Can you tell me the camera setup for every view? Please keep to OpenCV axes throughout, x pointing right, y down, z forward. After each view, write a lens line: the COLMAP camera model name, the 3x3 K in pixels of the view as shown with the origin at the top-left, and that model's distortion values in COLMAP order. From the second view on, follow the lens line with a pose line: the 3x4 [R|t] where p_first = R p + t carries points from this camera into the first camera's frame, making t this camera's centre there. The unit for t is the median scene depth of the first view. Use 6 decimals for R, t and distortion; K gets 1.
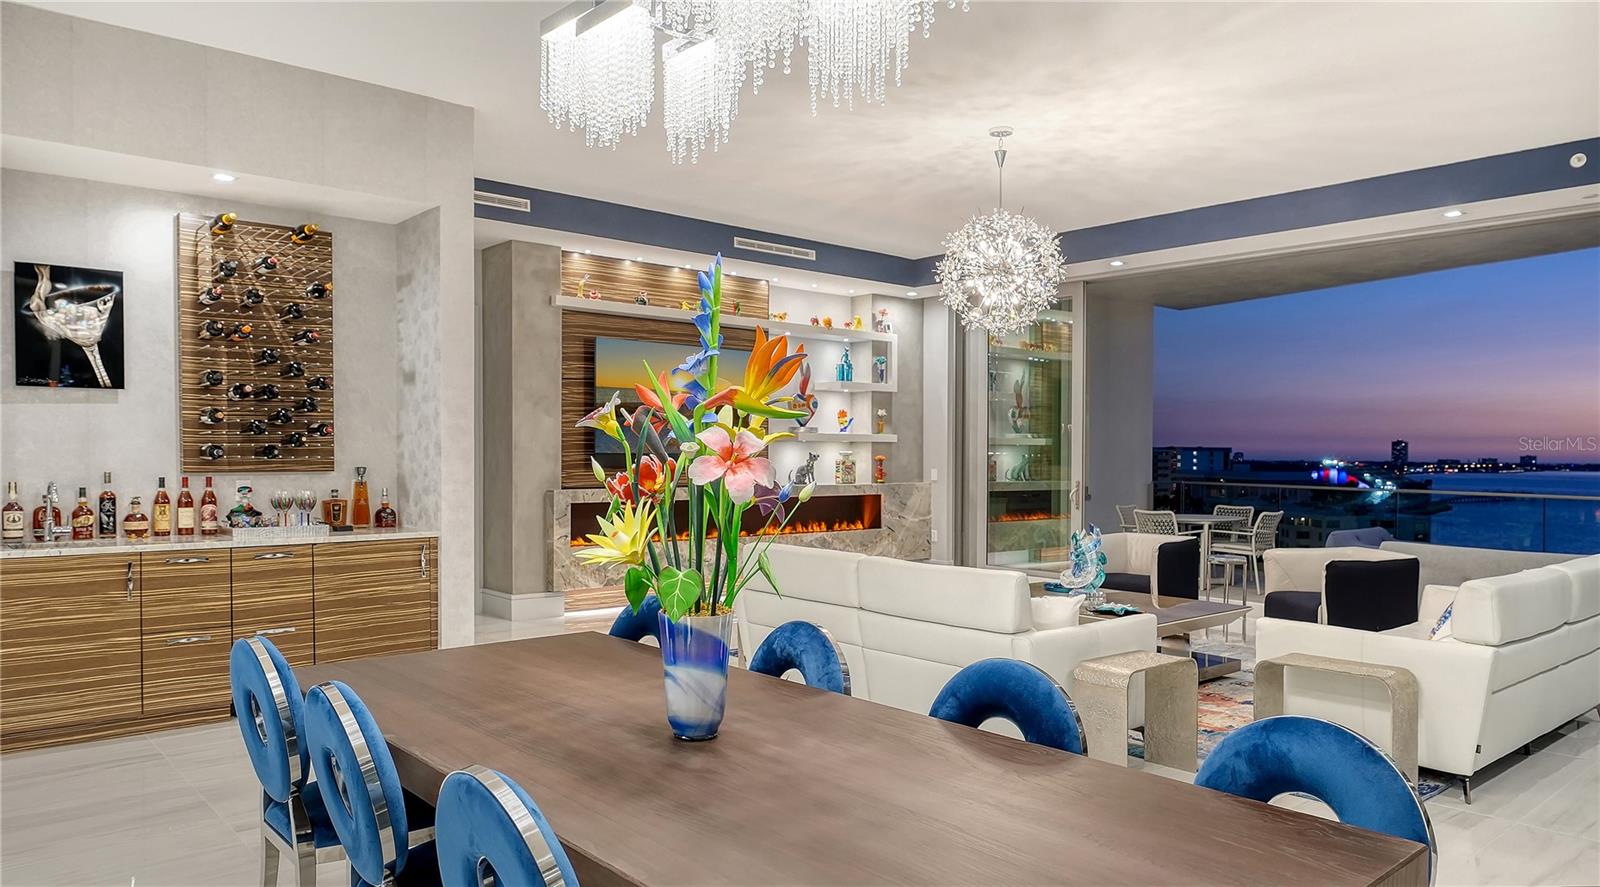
lens RADIAL K [[1060.6, 0, 800.0], [0, 1060.6, 443.5], [0, 0, 1]] dist [0.003388, -0.001432]
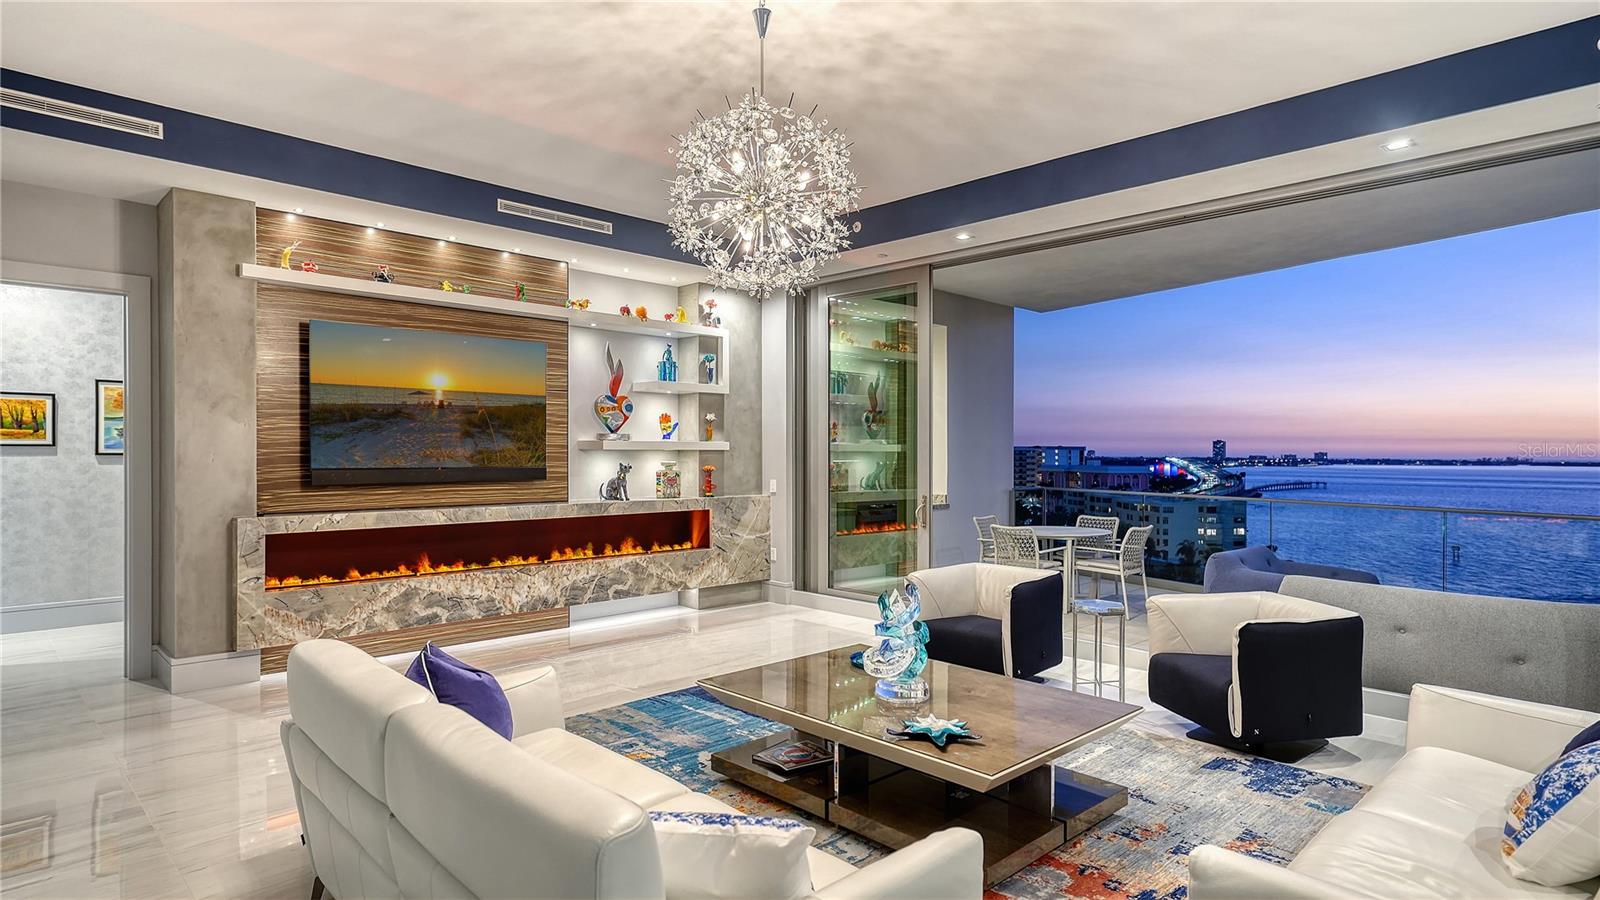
lens RADIAL K [[849.9, 0, 806.9], [0, 849.9, 438.5], [0, 0, 1]] dist [0.022368, 0.000067]
pose [[0.997452, -0.002672, 0.071287, 0.107796], [0.003071, 0.999980, -0.005487, -0.007165], [-0.071271, 0.005692, 0.997441, 0.289864]]
